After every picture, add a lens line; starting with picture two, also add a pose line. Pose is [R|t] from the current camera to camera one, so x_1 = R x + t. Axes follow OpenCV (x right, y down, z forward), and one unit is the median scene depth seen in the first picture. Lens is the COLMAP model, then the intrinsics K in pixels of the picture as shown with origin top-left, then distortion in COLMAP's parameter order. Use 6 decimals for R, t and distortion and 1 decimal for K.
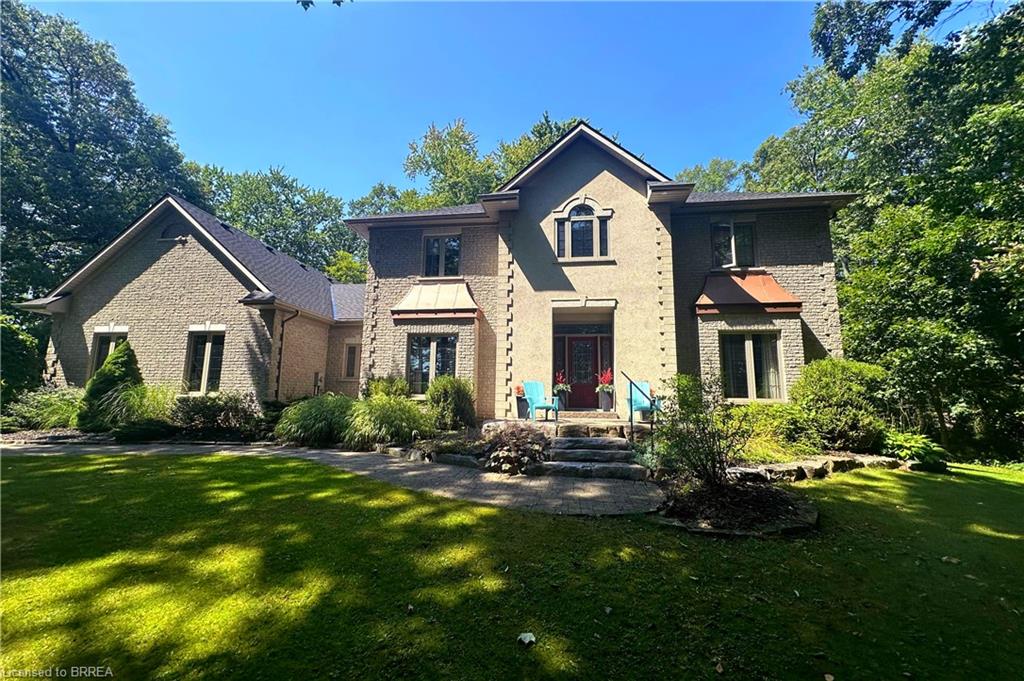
lens RADIAL K [[400.4, 0, 514.1], [0, 400.4, 342.3], [0, 0, 1]] dist [-0.000435, -0.000361]
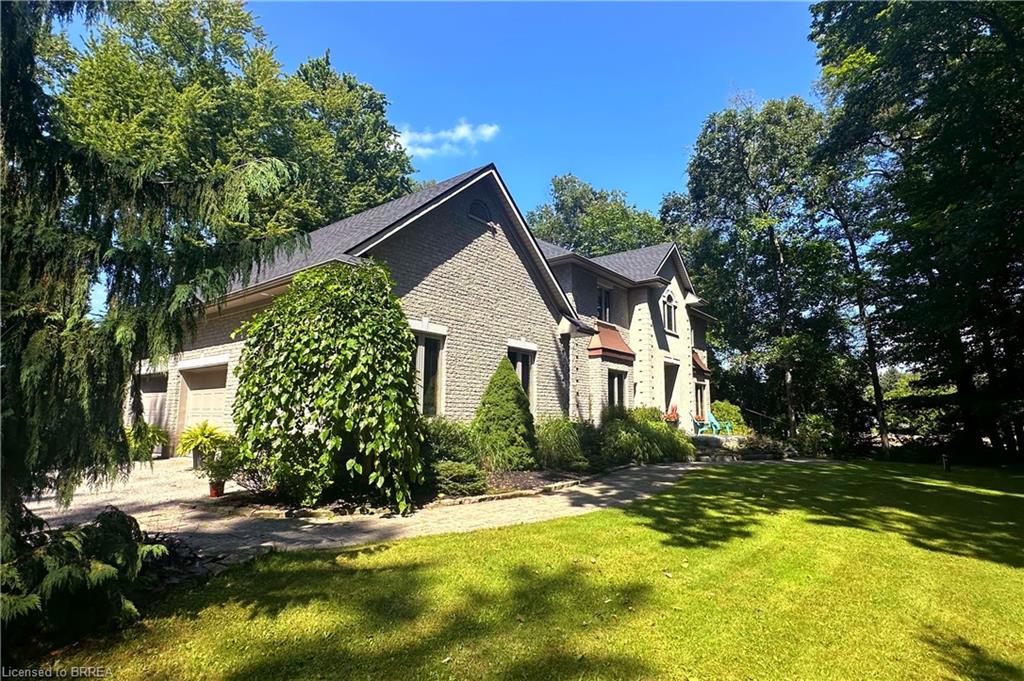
lens RADIAL K [[528.9, 0, 510.1], [0, 528.9, 337.4], [0, 0, 1]] dist [0.000284, 0.000004]
pose [[0.512907, 0.121528, 0.849798, -1.959592], [-0.130437, 0.989467, -0.062775, 0.026672], [-0.848476, -0.078647, 0.523357, 0.467646]]
